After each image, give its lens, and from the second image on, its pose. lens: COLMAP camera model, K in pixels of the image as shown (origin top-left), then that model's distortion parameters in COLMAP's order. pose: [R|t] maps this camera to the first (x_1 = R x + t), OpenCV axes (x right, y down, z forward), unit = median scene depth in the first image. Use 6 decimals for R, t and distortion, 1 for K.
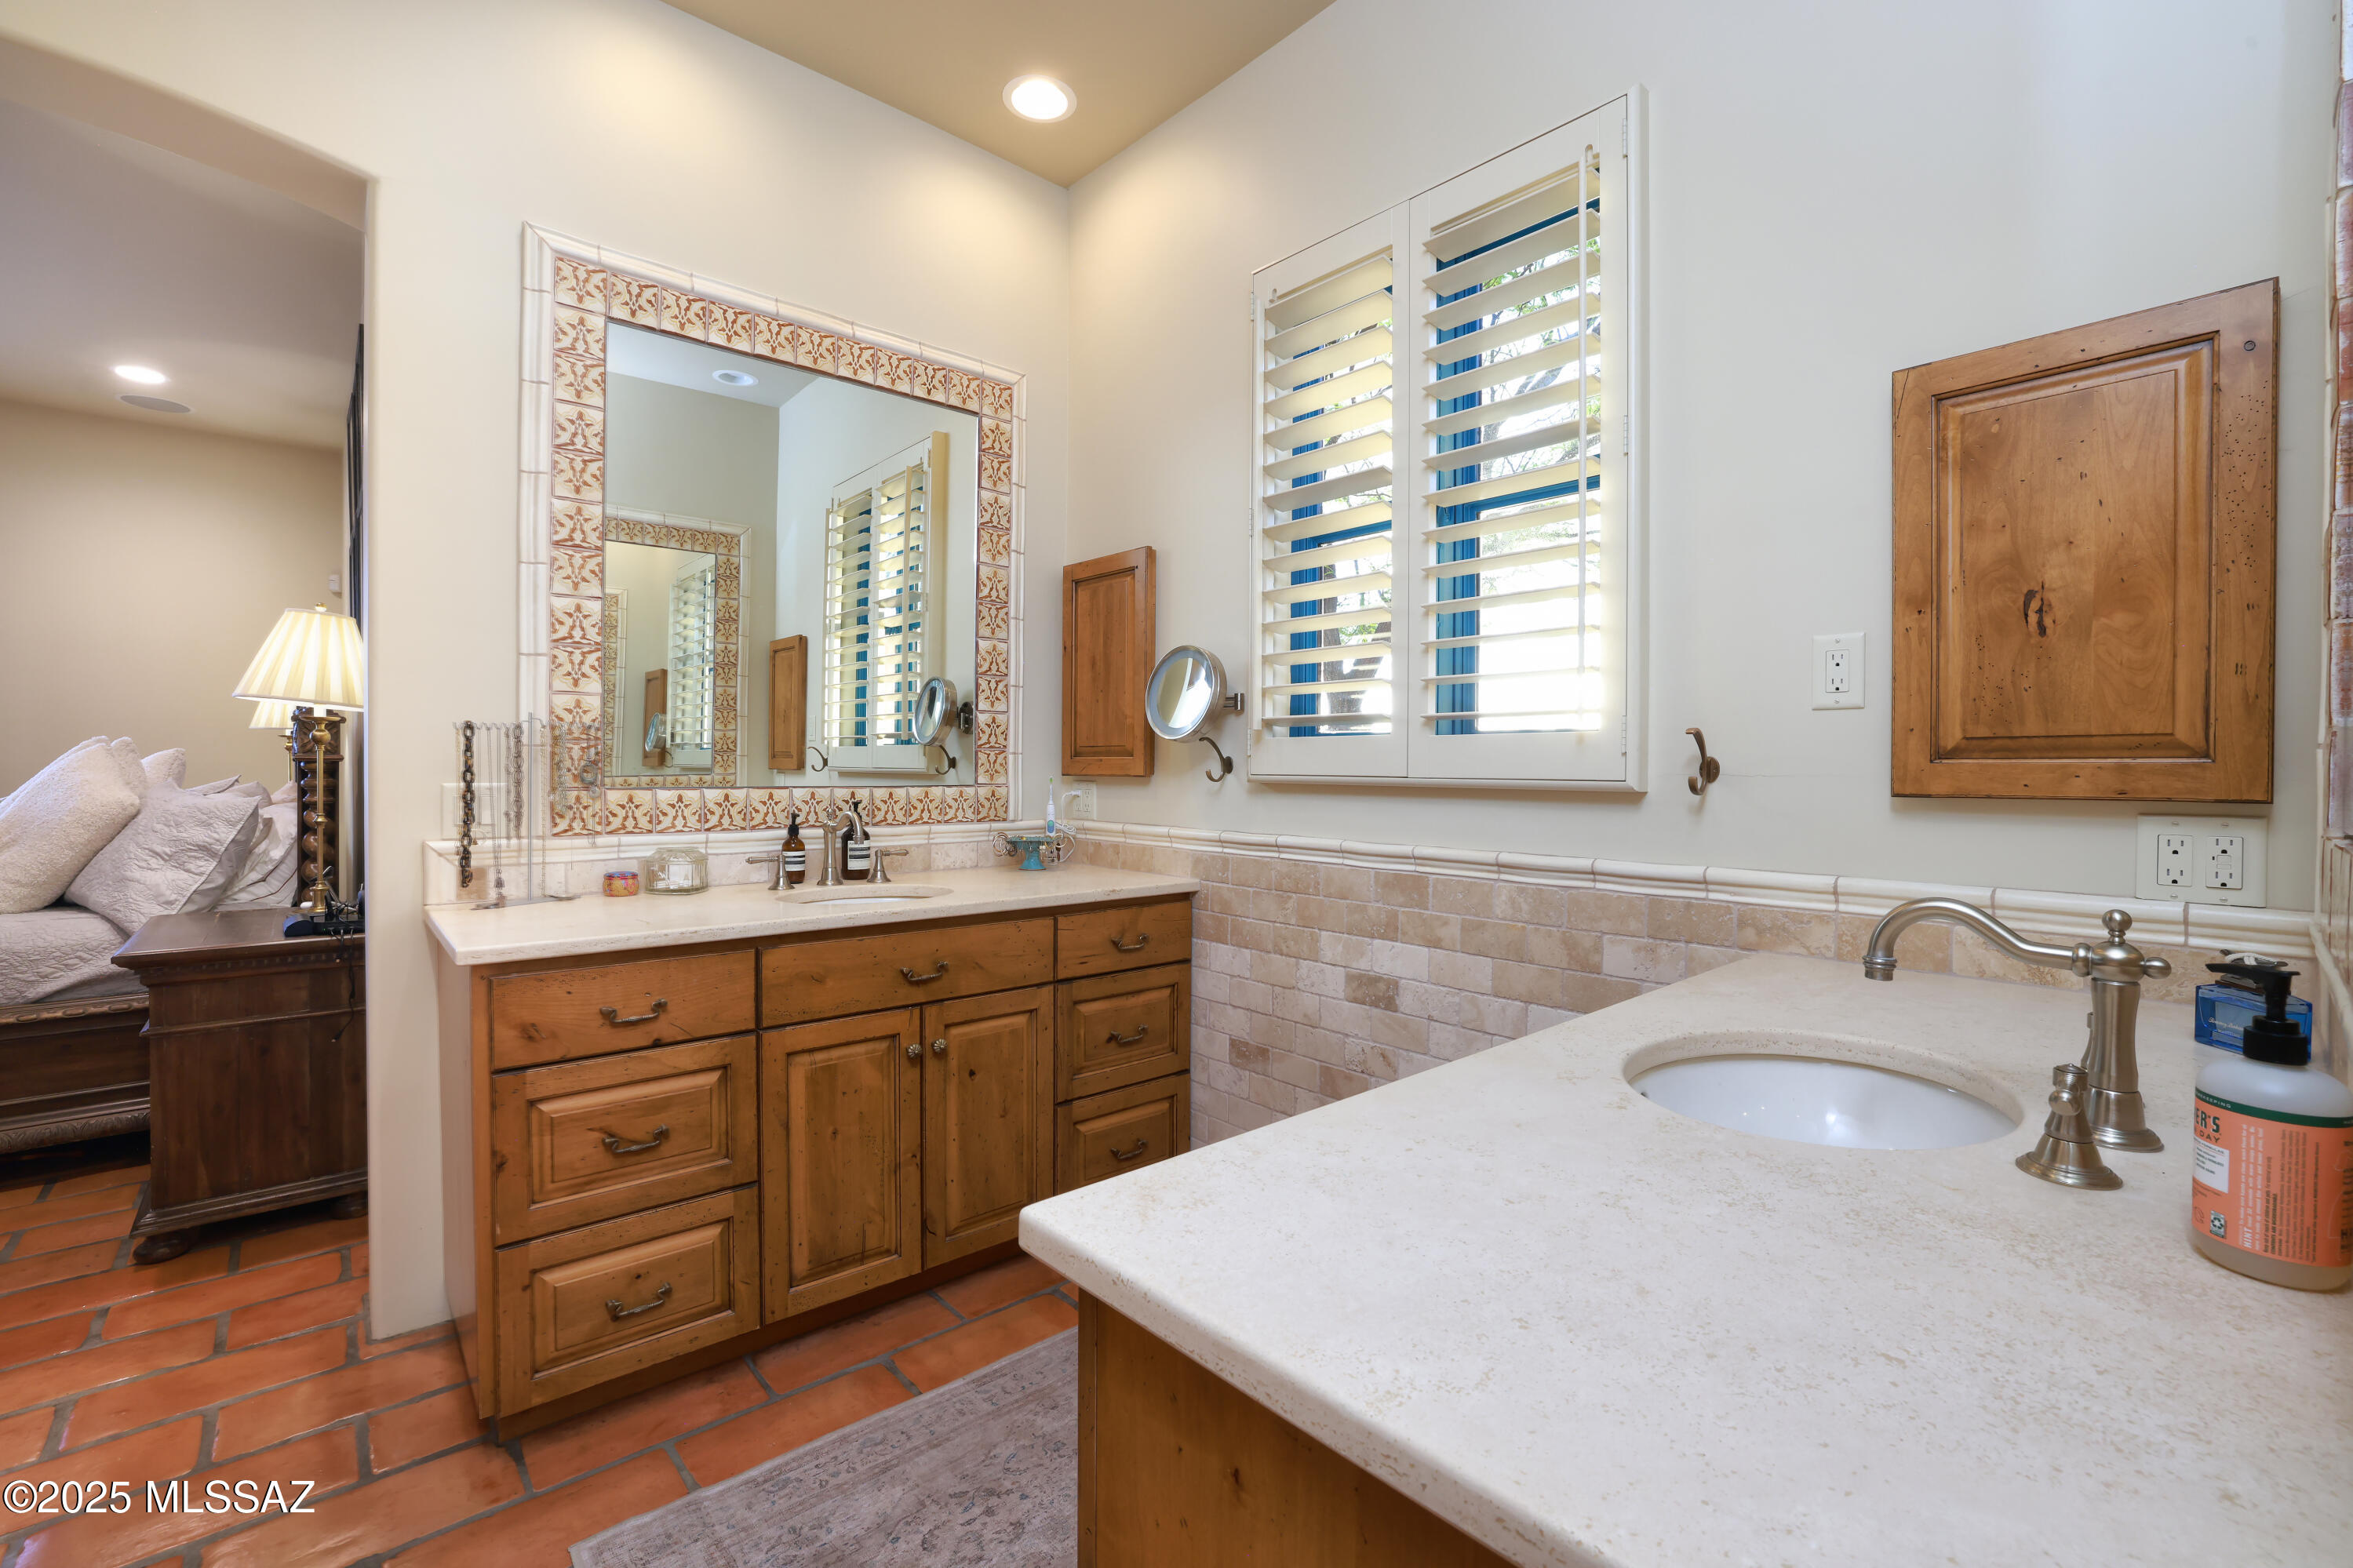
lens RADIAL K [[1017.4, 0, 1169.8], [0, 1017.4, 769.9], [0, 0, 1]] dist [-0.011653, 0.001994]
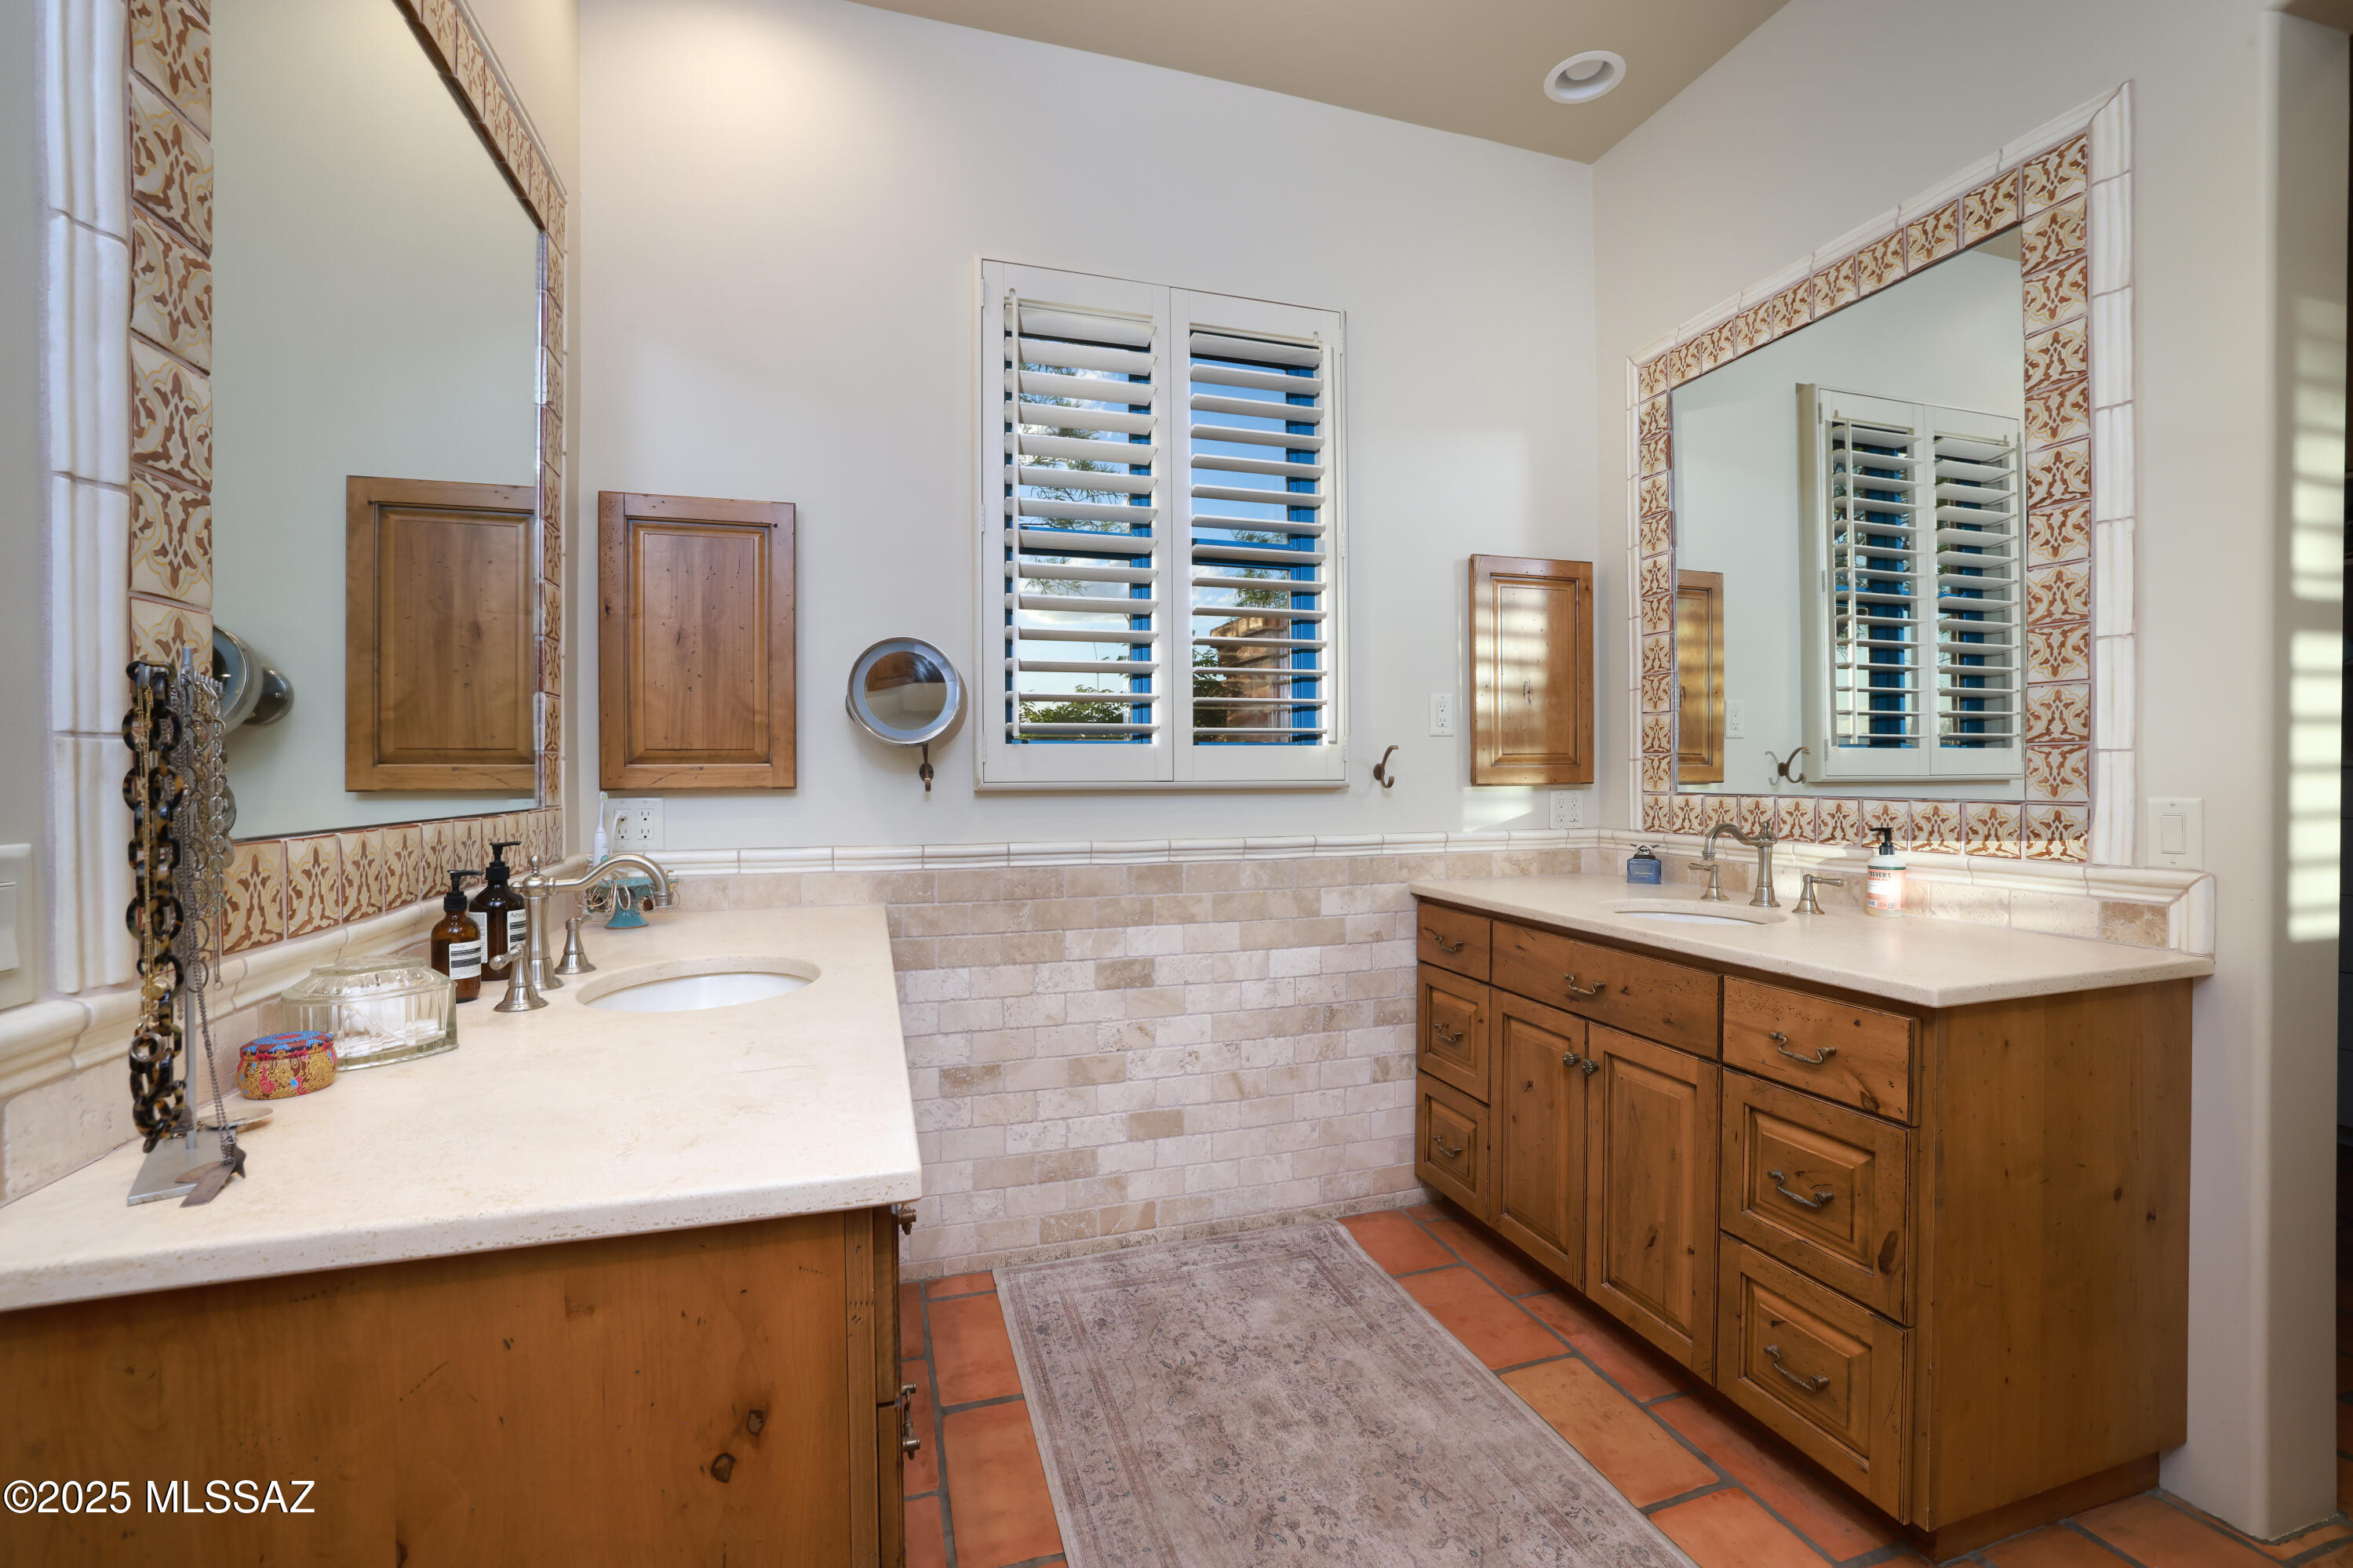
lens RADIAL K [[1017.4, 0, 1172.6], [0, 1017.4, 780.8], [0, 0, 1]] dist [-0.011653, 0.001994]
pose [[0.416387, -0.012550, 0.909101, -0.814324], [0.014248, 0.999872, 0.007278, -0.001381], [-0.909076, 0.009923, 0.416513, 0.505903]]
